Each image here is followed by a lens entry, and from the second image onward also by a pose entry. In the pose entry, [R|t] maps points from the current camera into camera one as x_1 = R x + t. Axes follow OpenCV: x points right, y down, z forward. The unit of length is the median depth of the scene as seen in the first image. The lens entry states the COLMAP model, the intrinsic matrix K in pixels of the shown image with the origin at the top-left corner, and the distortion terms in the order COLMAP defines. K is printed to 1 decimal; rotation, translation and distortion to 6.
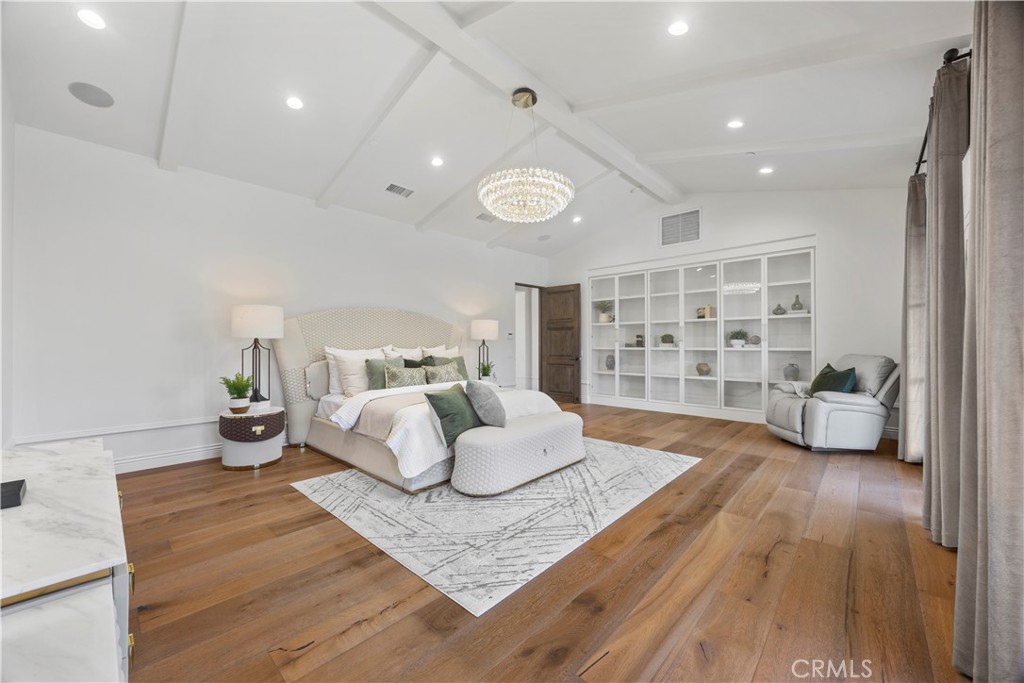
lens RADIAL K [[388.4, 0, 520.5], [0, 388.4, 344.2], [0, 0, 1]] dist [-0.004886, -0.000092]
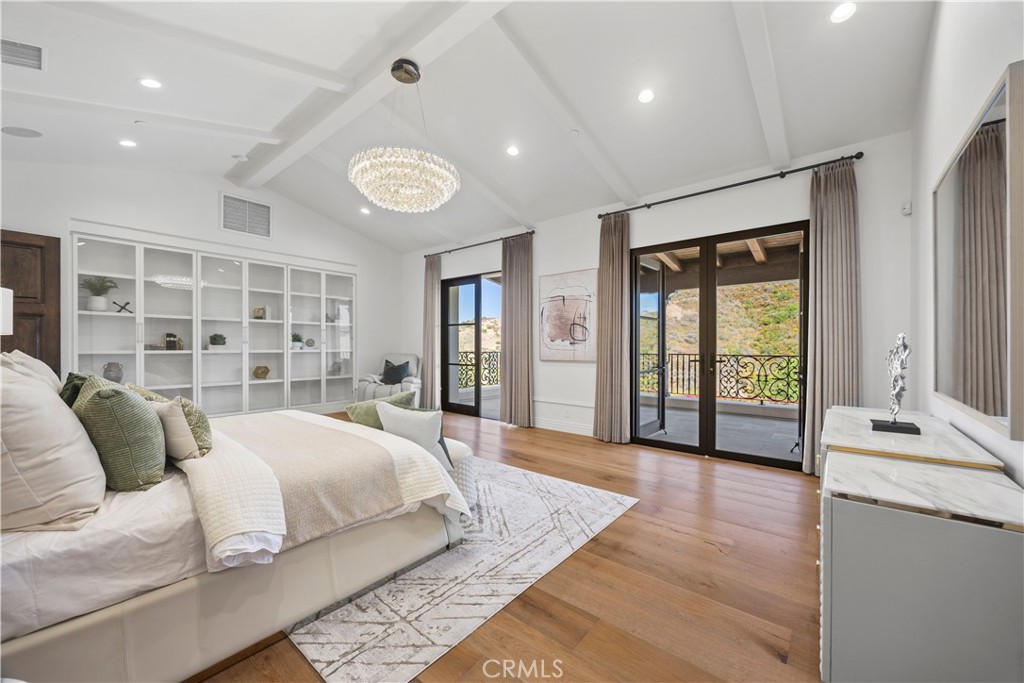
lens RADIAL K [[388.4, 0, 492.7], [0, 388.4, 346.8], [0, 0, 1]] dist [-0.004886, -0.000092]
pose [[-0.017209, 0.001078, 0.999851, -0.879344], [-0.001574, 0.999998, -0.001105, 0.002651], [-0.999851, -0.001593, -0.017207, 0.798845]]
